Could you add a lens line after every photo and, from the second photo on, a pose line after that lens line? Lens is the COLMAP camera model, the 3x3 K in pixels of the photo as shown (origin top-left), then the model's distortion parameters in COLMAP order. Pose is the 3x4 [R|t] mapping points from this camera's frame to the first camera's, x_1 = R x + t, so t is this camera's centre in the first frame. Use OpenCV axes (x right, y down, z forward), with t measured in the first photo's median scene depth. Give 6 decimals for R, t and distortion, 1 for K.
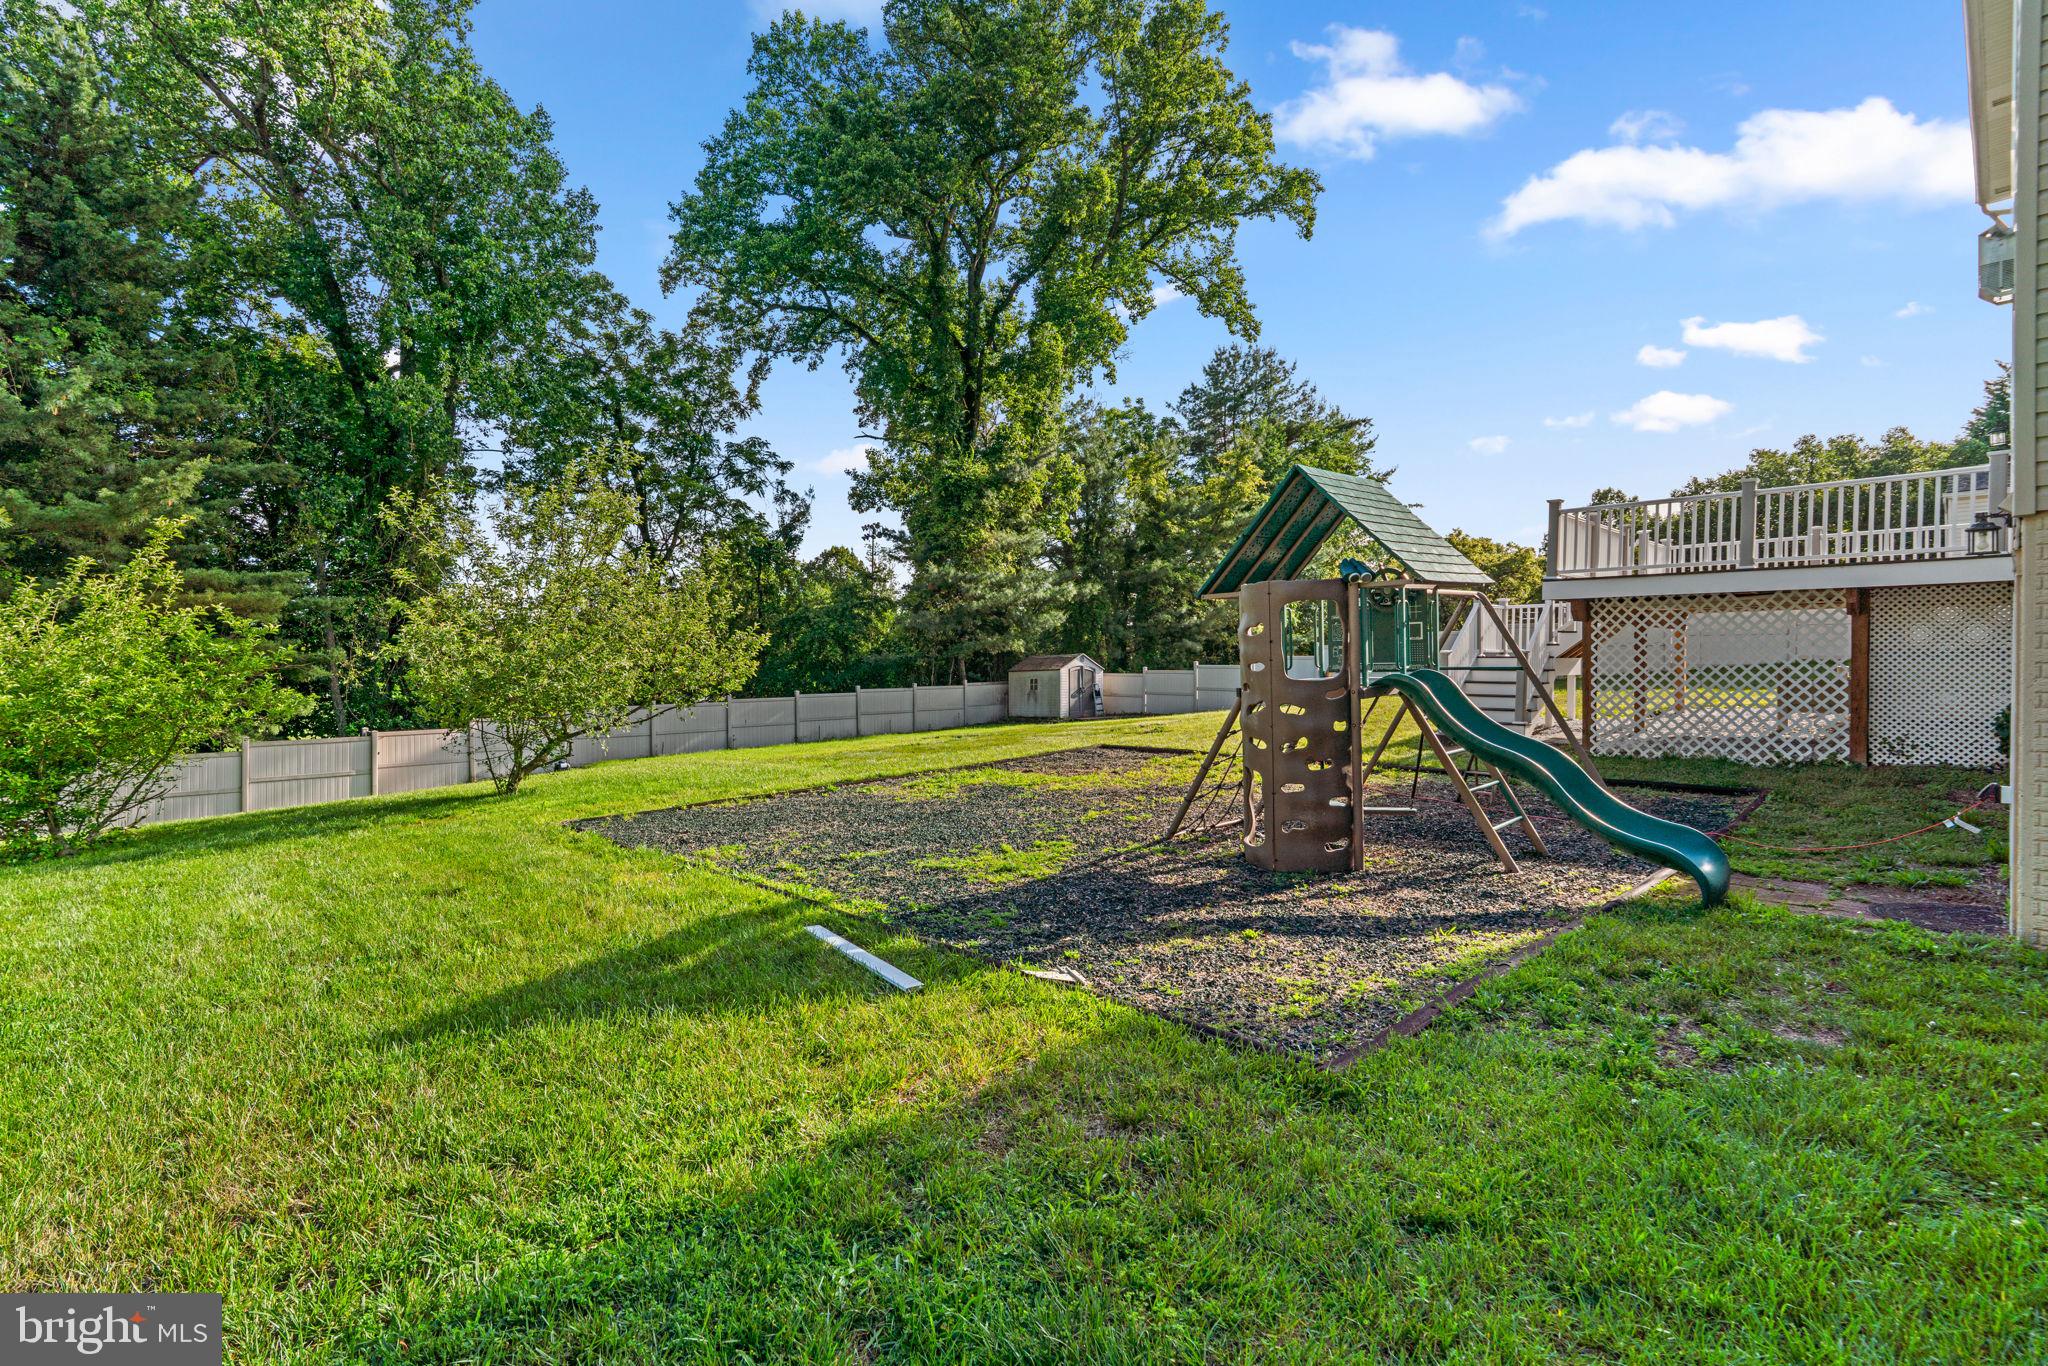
lens RADIAL K [[910.7, 0, 1024.6], [0, 910.7, 704.5], [0, 0, 1]] dist [0.028367, -0.000013]
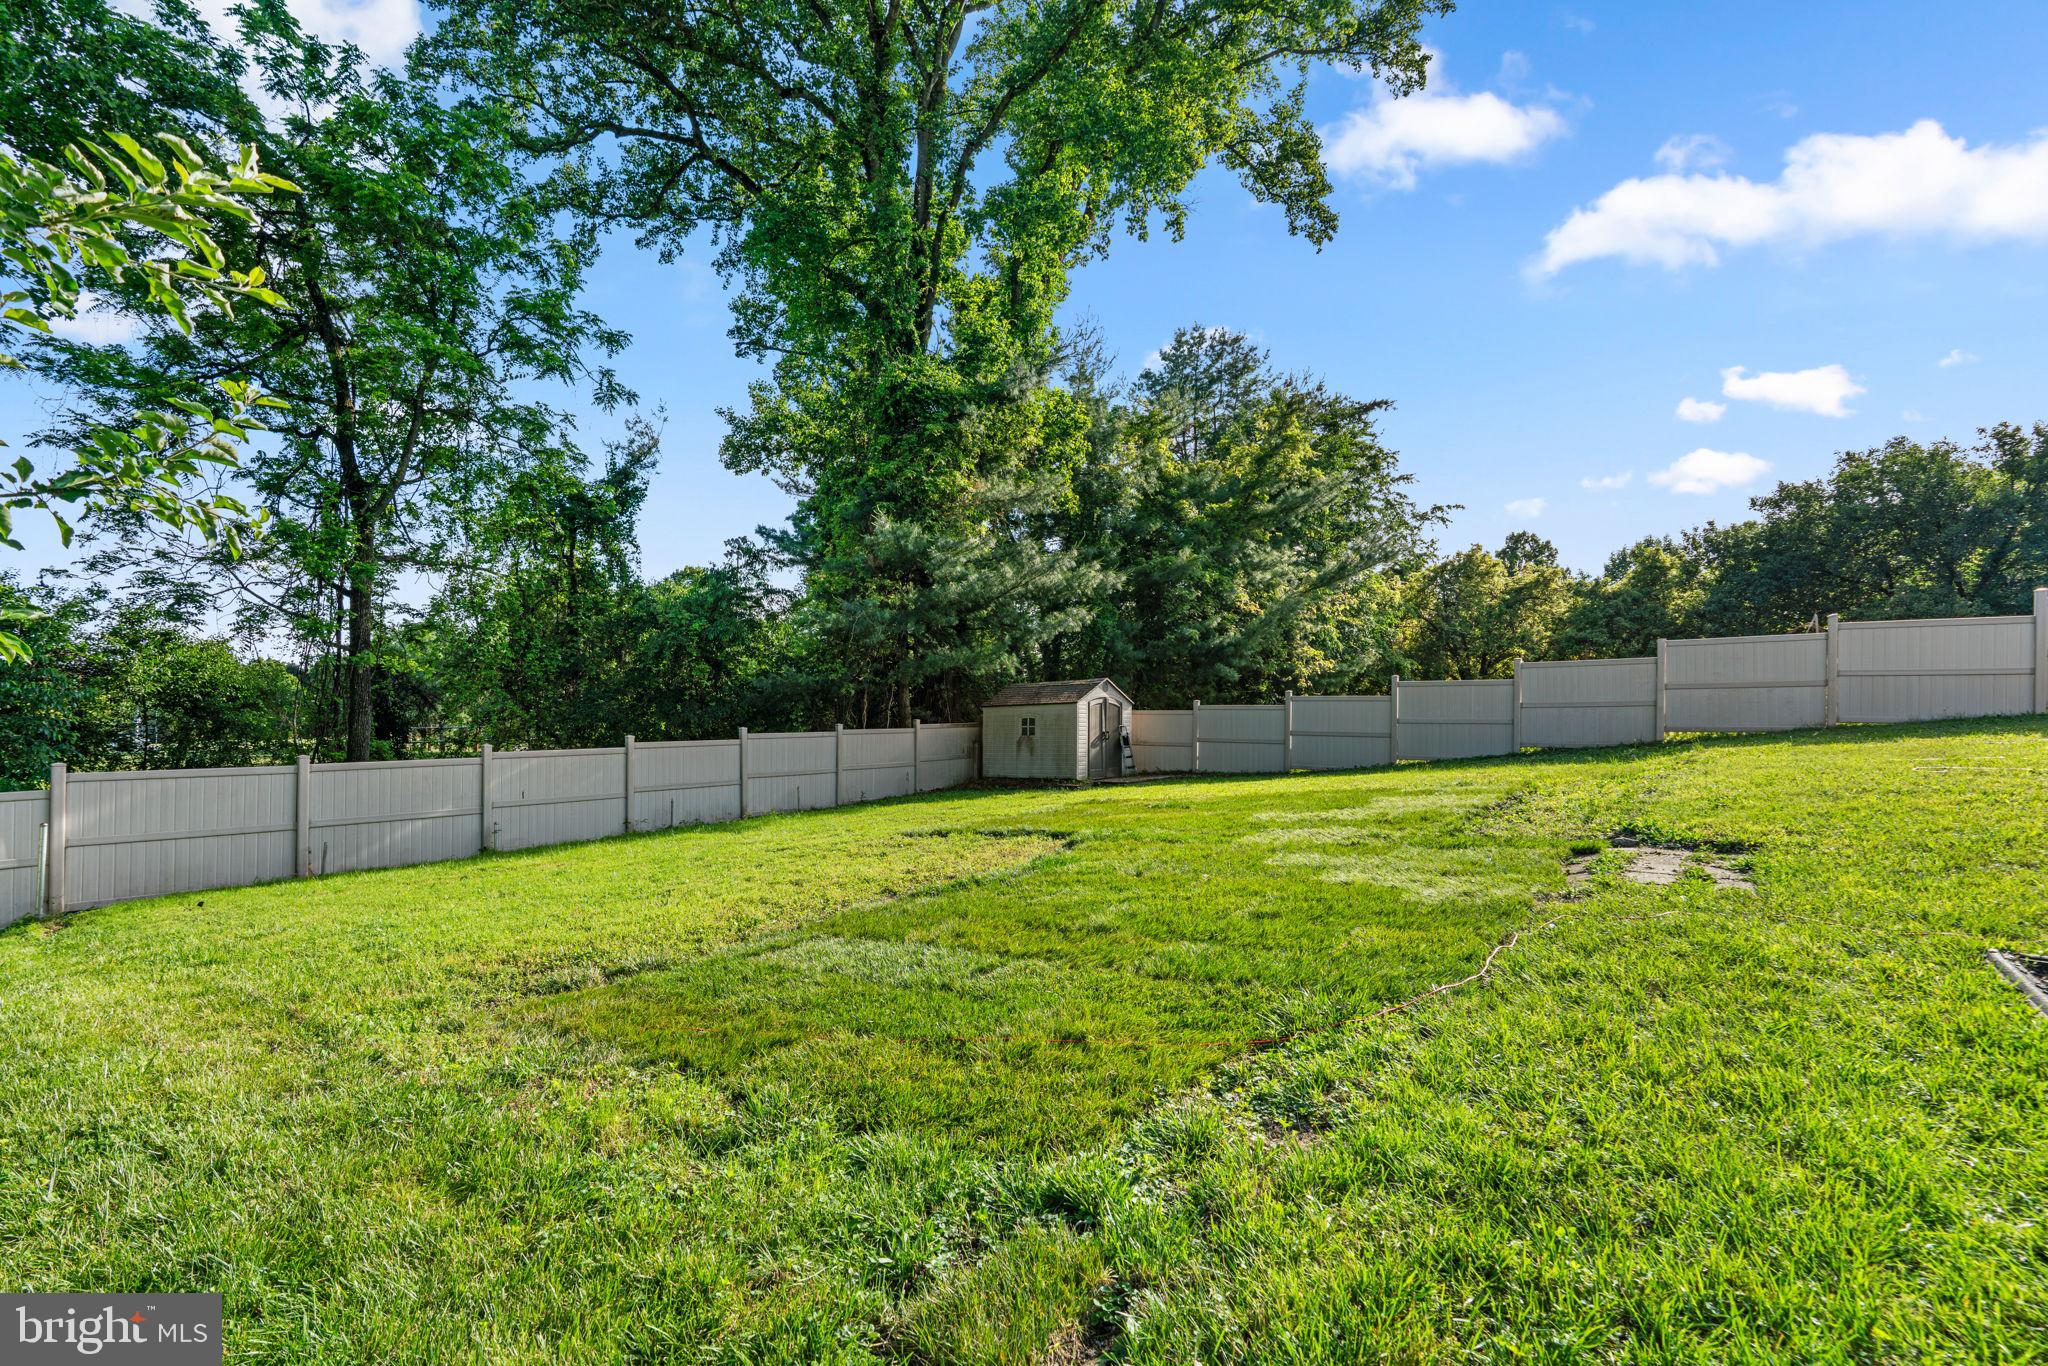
lens RADIAL K [[910.7, 0, 1024.6], [0, 910.7, 704.5], [0, 0, 1]] dist [0.028367, -0.000013]
pose [[0.988109, 0.005800, 0.153646, -0.085039], [0.003054, 0.998351, -0.057328, -0.001108], [-0.153725, 0.057116, 0.986462, 0.358814]]
